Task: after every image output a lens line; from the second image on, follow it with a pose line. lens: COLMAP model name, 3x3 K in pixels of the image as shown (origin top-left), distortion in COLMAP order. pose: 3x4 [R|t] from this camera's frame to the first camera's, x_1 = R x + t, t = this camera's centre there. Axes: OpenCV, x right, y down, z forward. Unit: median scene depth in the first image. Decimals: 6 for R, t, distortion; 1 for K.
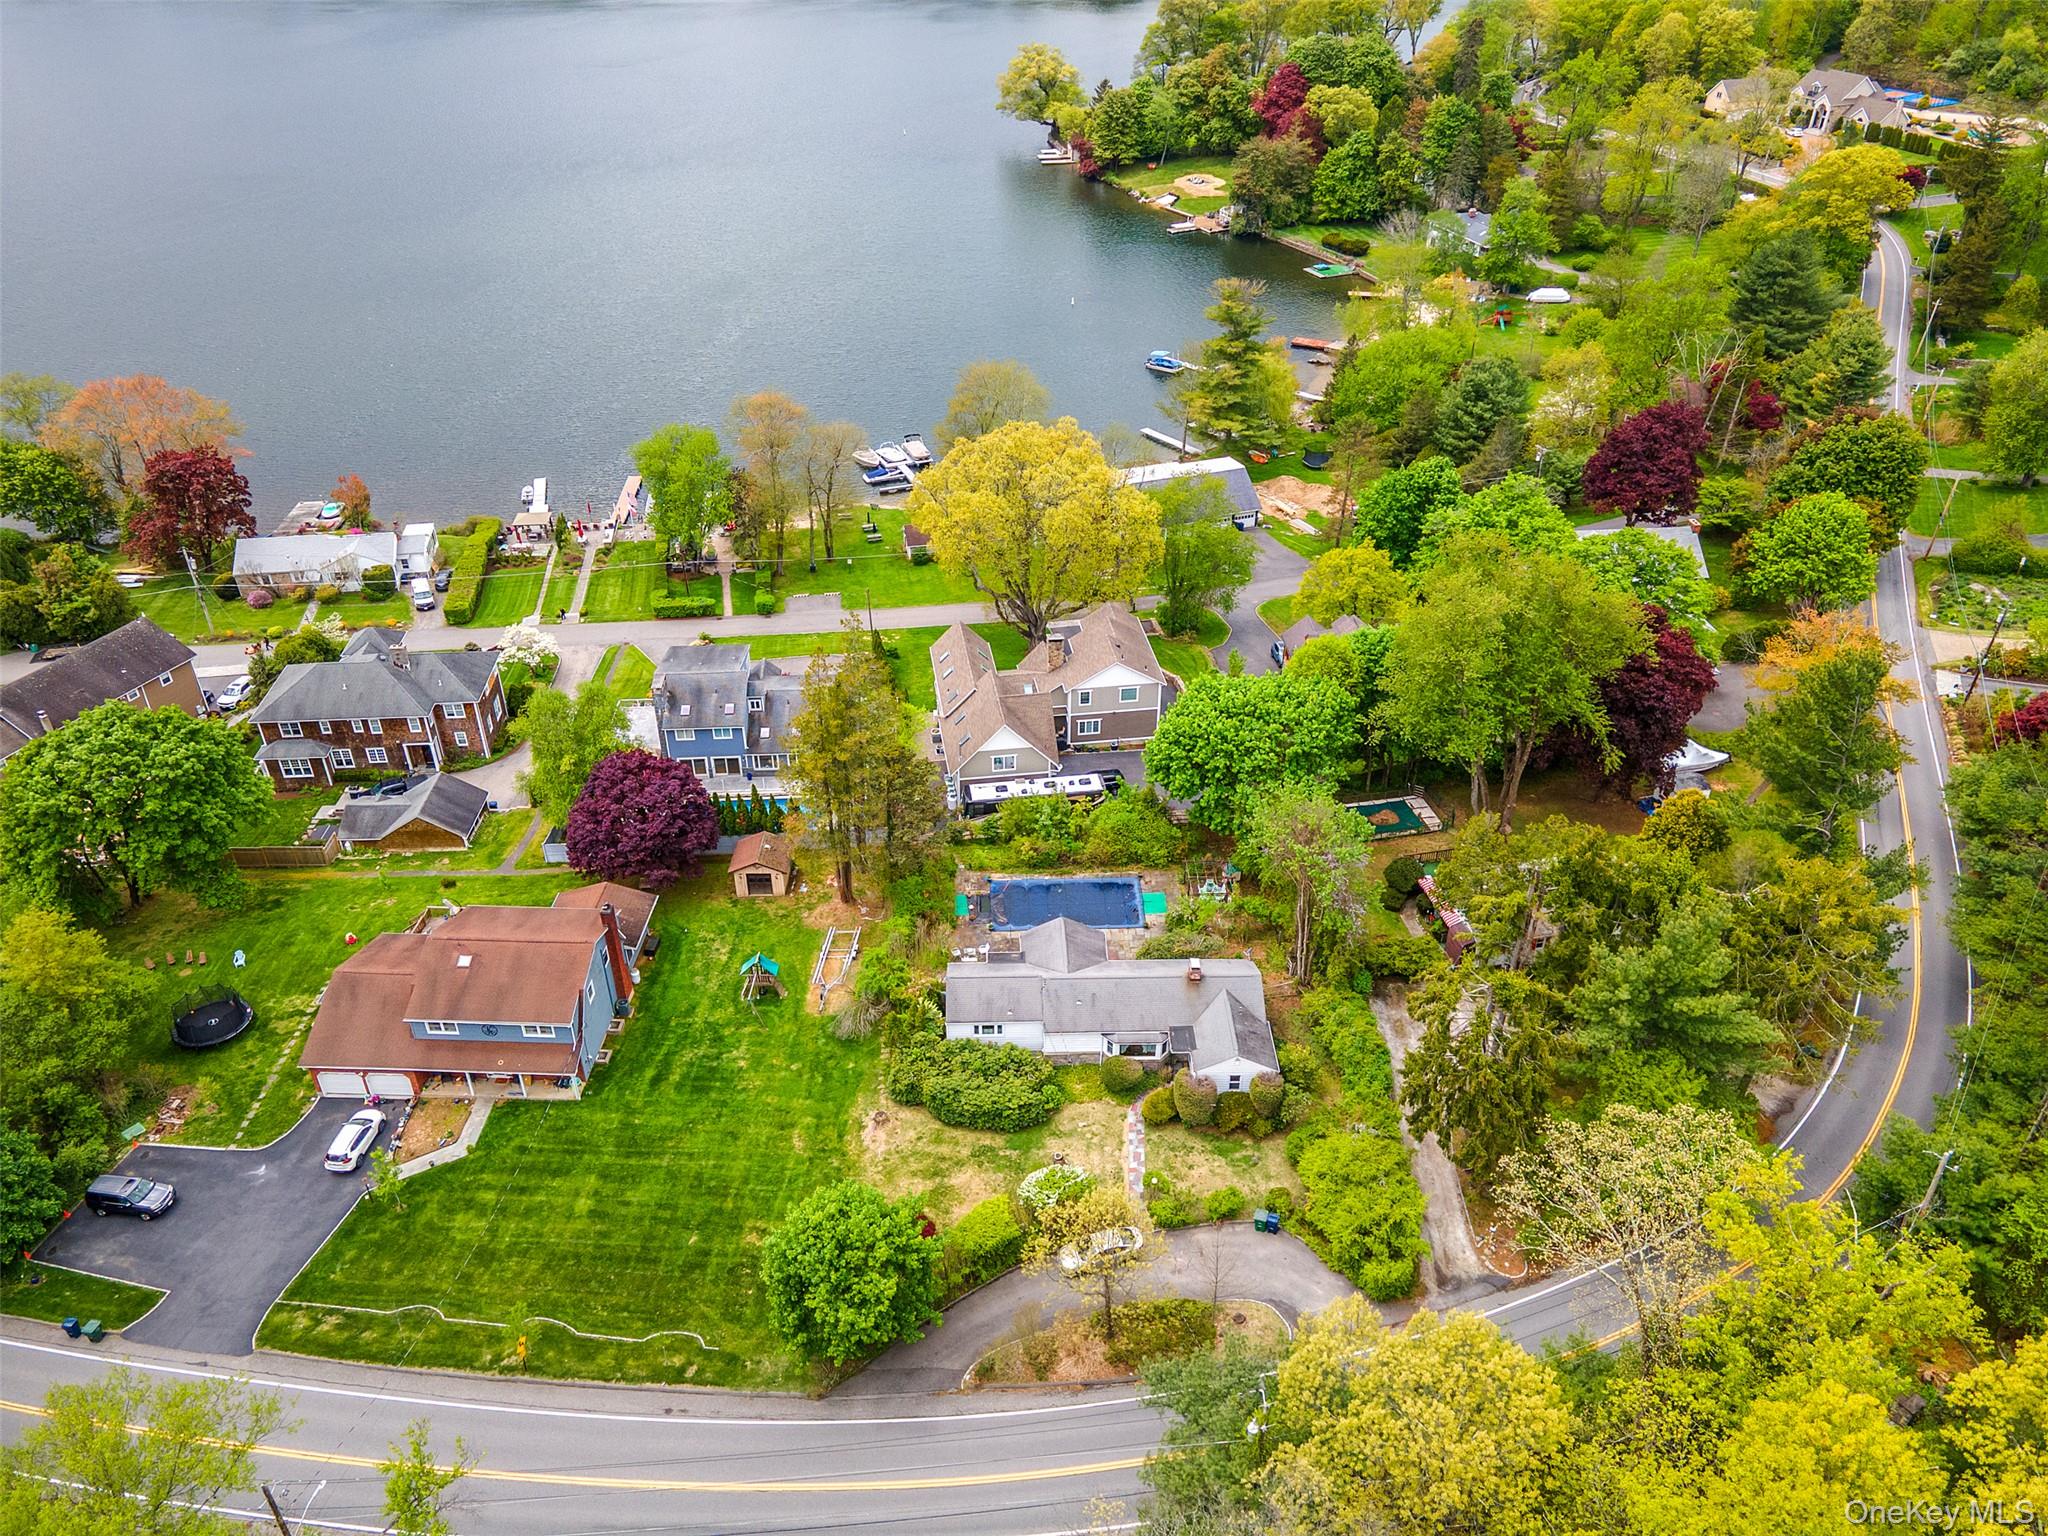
lens RADIAL K [[1492.9, 0, 1024.0], [0, 1492.9, 768.0], [0, 0, 1]] dist [0.037265, -0.001871]
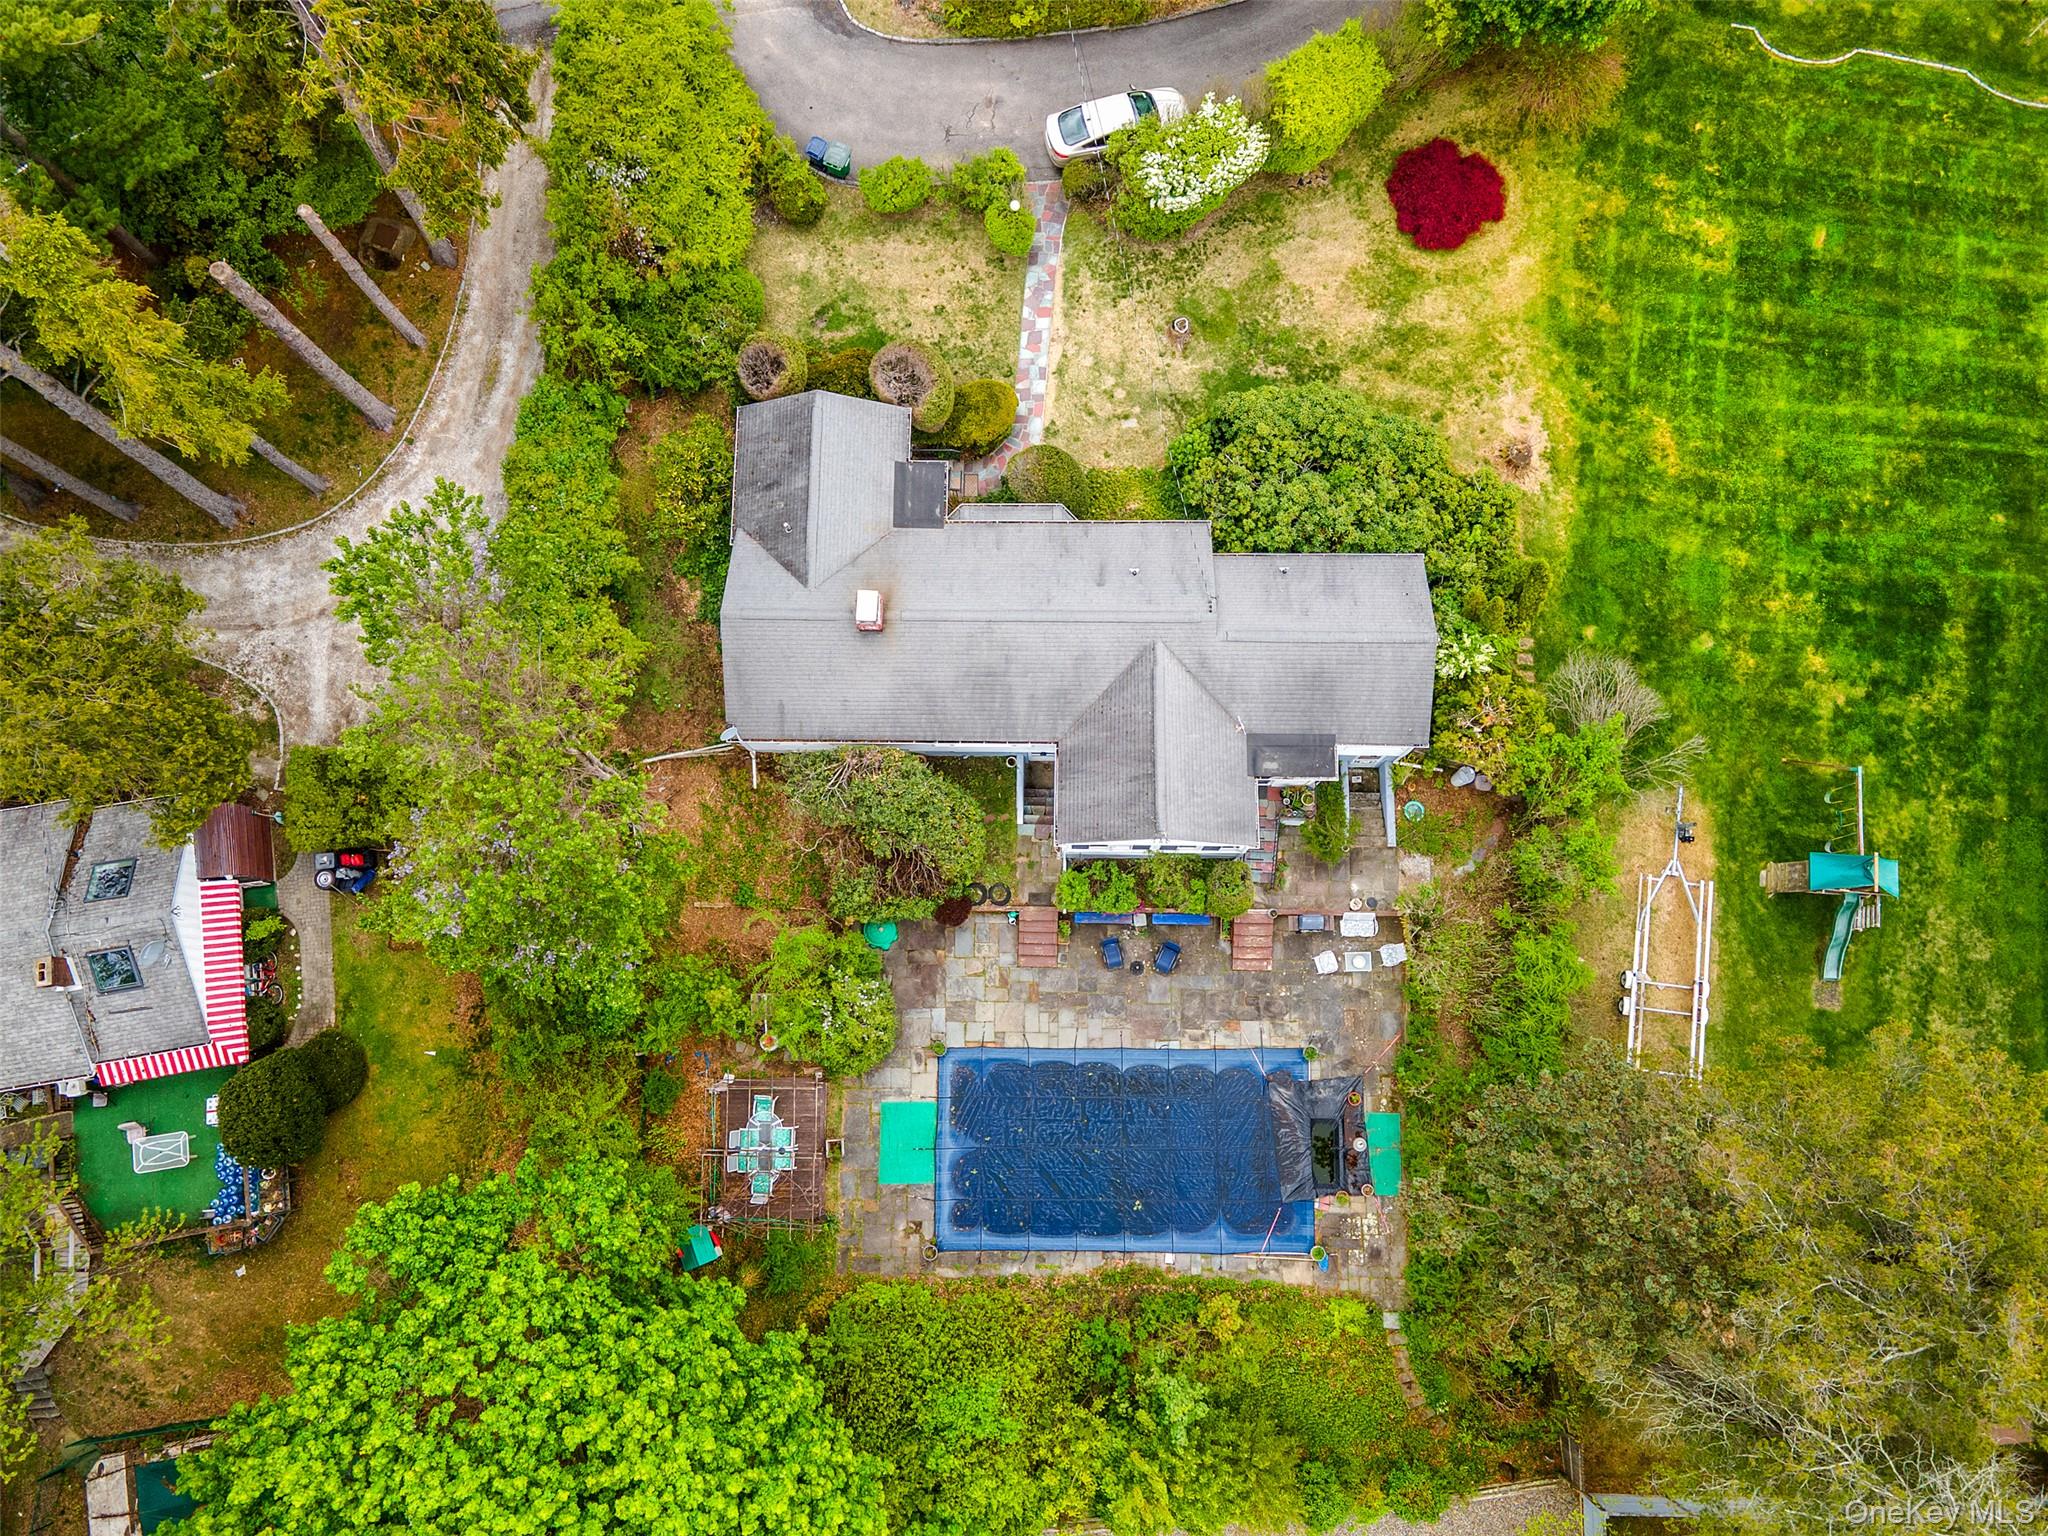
lens RADIAL K [[1494.7, 0, 1024.0], [0, 1494.7, 768.0], [0, 0, 1]] dist [0.010442, 0.065433]
pose [[-0.998987, -0.030122, 0.033431, 0.046165], [0.042778, -0.405152, 0.913248, -0.245902], [-0.013964, 0.913753, 0.406030, 0.754465]]
